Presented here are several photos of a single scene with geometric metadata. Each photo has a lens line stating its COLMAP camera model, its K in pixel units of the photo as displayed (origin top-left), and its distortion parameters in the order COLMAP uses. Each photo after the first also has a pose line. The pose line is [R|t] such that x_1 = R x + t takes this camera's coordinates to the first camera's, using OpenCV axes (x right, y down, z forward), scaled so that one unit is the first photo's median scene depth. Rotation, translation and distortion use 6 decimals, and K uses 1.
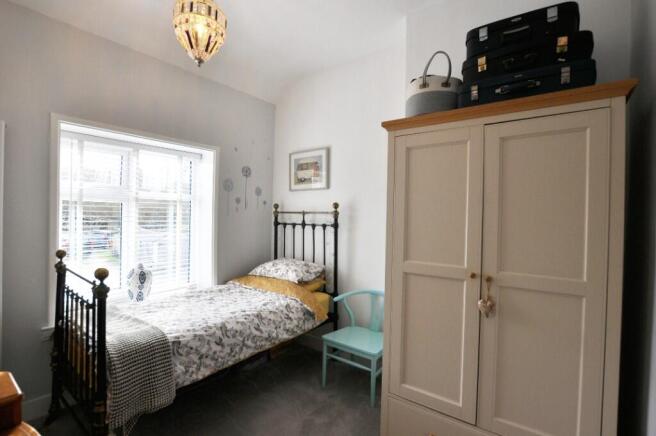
lens RADIAL K [[315.2, 0, 330.4], [0, 315.2, 219.7], [0, 0, 1]] dist [-0.019997, -0.000058]
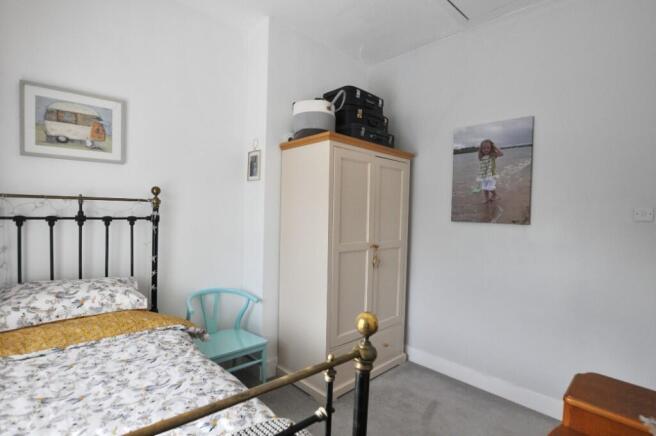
lens RADIAL K [[315.2, 0, 330.7], [0, 315.2, 220.8], [0, 0, 1]] dist [-0.019997, -0.000058]
pose [[0.174377, -0.042910, 0.983743, -0.846682], [-0.014717, 0.998825, 0.046177, -0.020295], [-0.984569, -0.022530, 0.173541, 0.644255]]
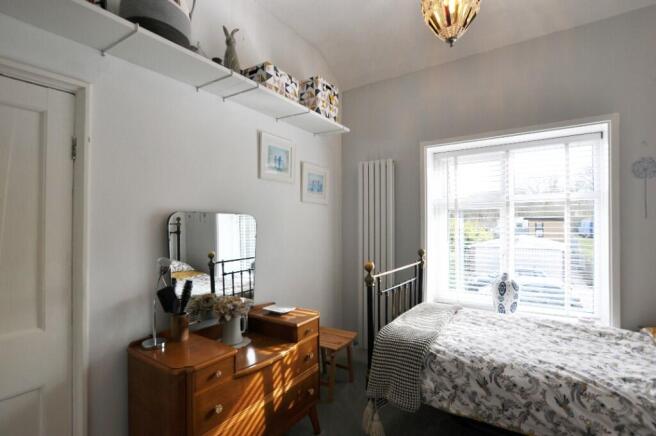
lens RADIAL K [[315.2, 0, 327.4], [0, 315.2, 217.4], [0, 0, 1]] dist [-0.019997, -0.000058]
pose [[0.029591, -0.034921, -0.998952, 0.355797], [-0.007920, 0.999350, -0.035169, 0.014377], [0.999531, 0.008952, 0.029295, 0.525796]]
